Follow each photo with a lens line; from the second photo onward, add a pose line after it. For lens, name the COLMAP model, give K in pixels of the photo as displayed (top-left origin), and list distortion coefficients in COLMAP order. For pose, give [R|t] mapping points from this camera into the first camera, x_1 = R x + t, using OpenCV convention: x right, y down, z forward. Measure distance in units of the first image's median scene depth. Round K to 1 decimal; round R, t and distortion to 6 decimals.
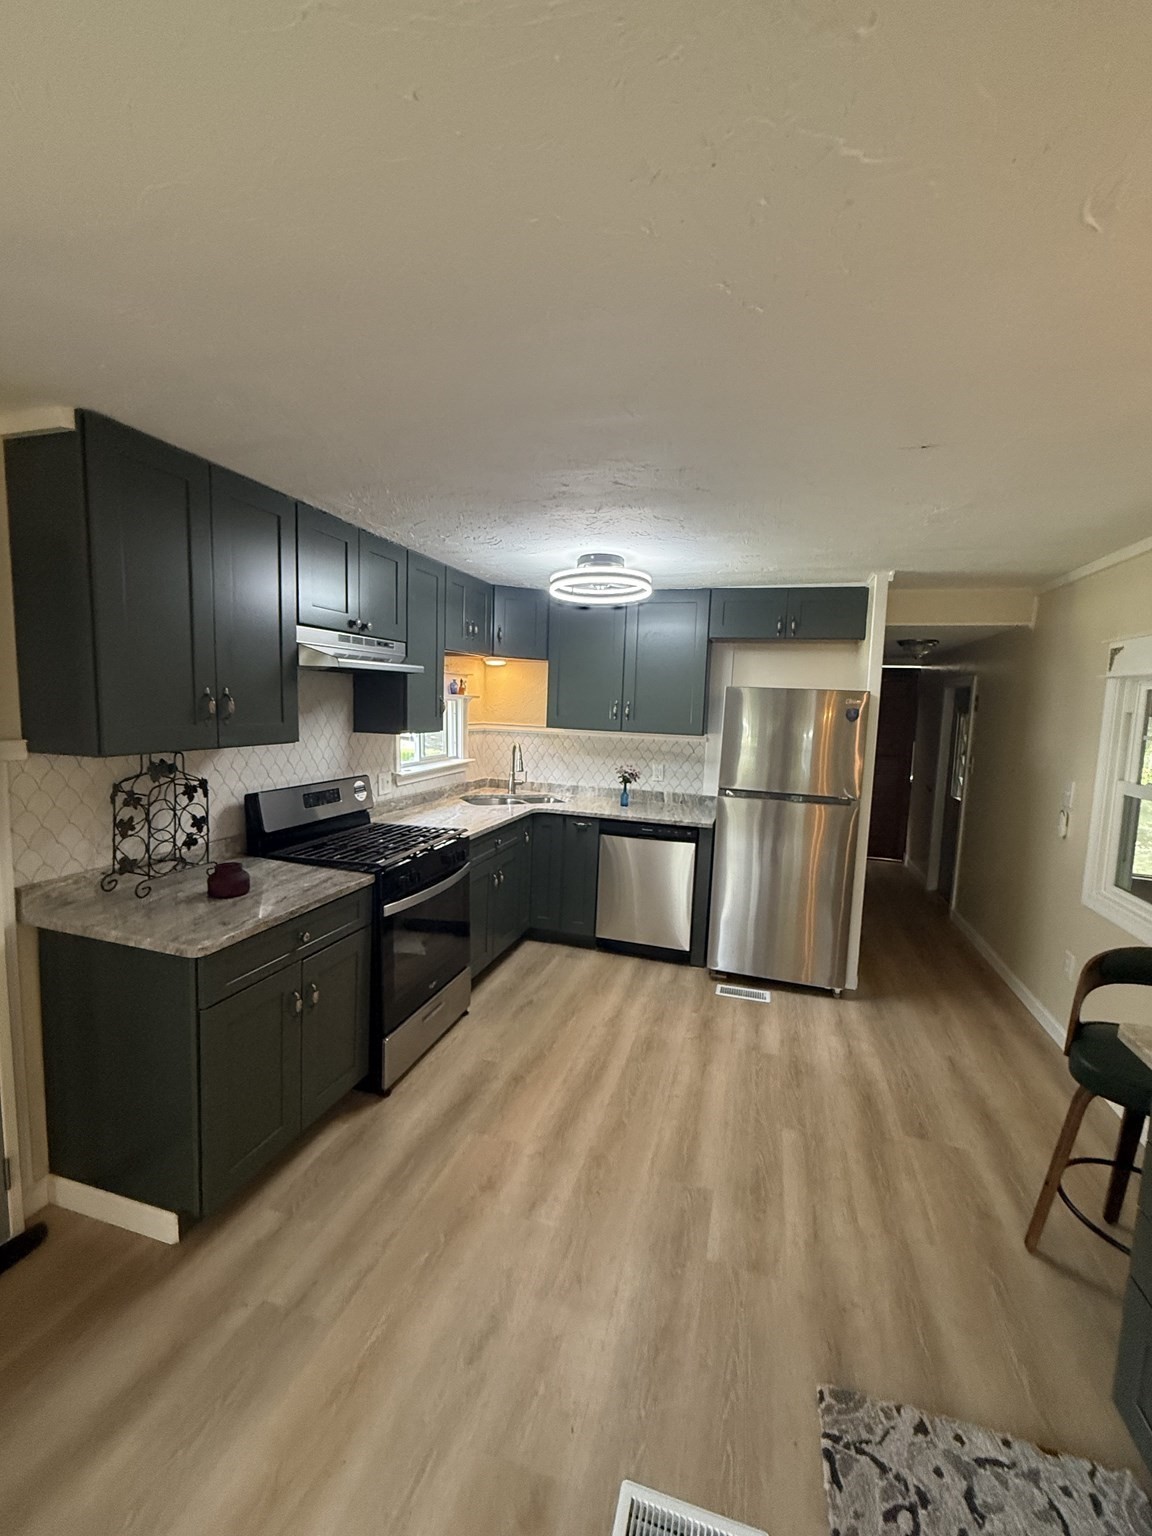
lens RADIAL K [[620.6, 0, 568.1], [0, 620.6, 768.6], [0, 0, 1]] dist [-0.002975, 0.000016]
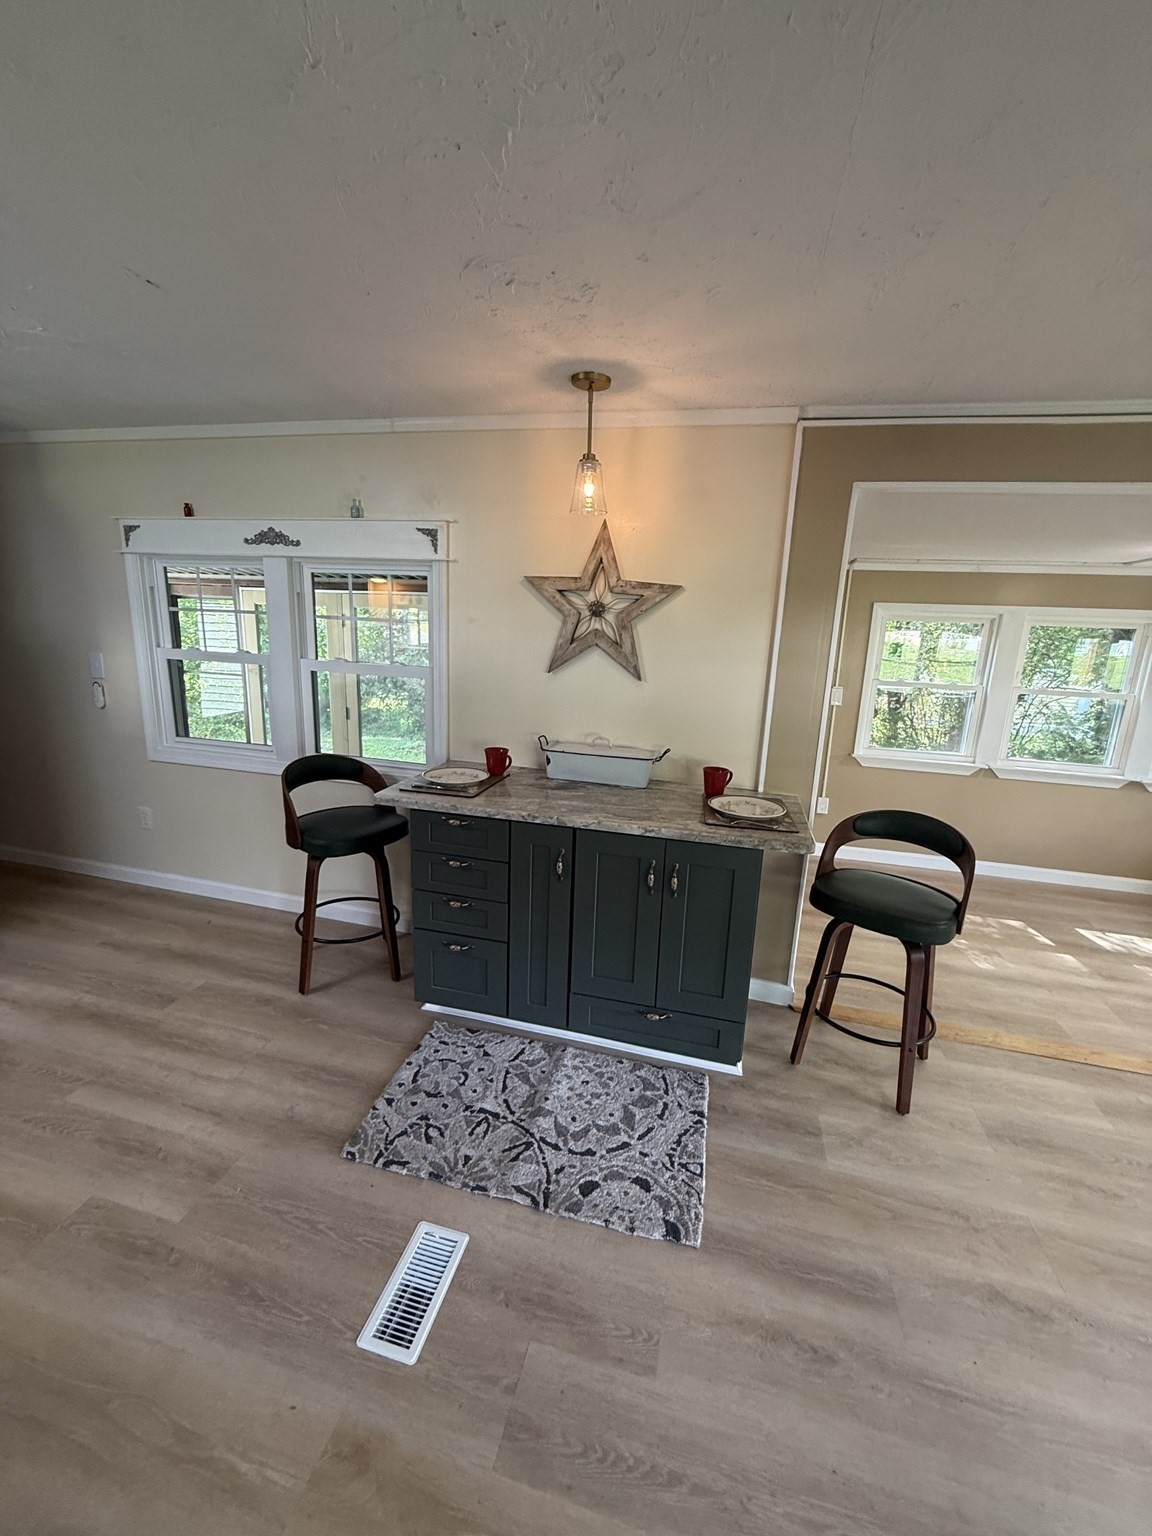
lens RADIAL K [[620.6, 0, 568.0], [0, 620.6, 764.5], [0, 0, 1]] dist [-0.002975, 0.000016]
pose [[-0.042211, -0.248841, 0.967624, -0.541774], [0.062270, 0.965949, 0.251126, -0.019274], [-0.997166, 0.070855, -0.025278, 0.477811]]
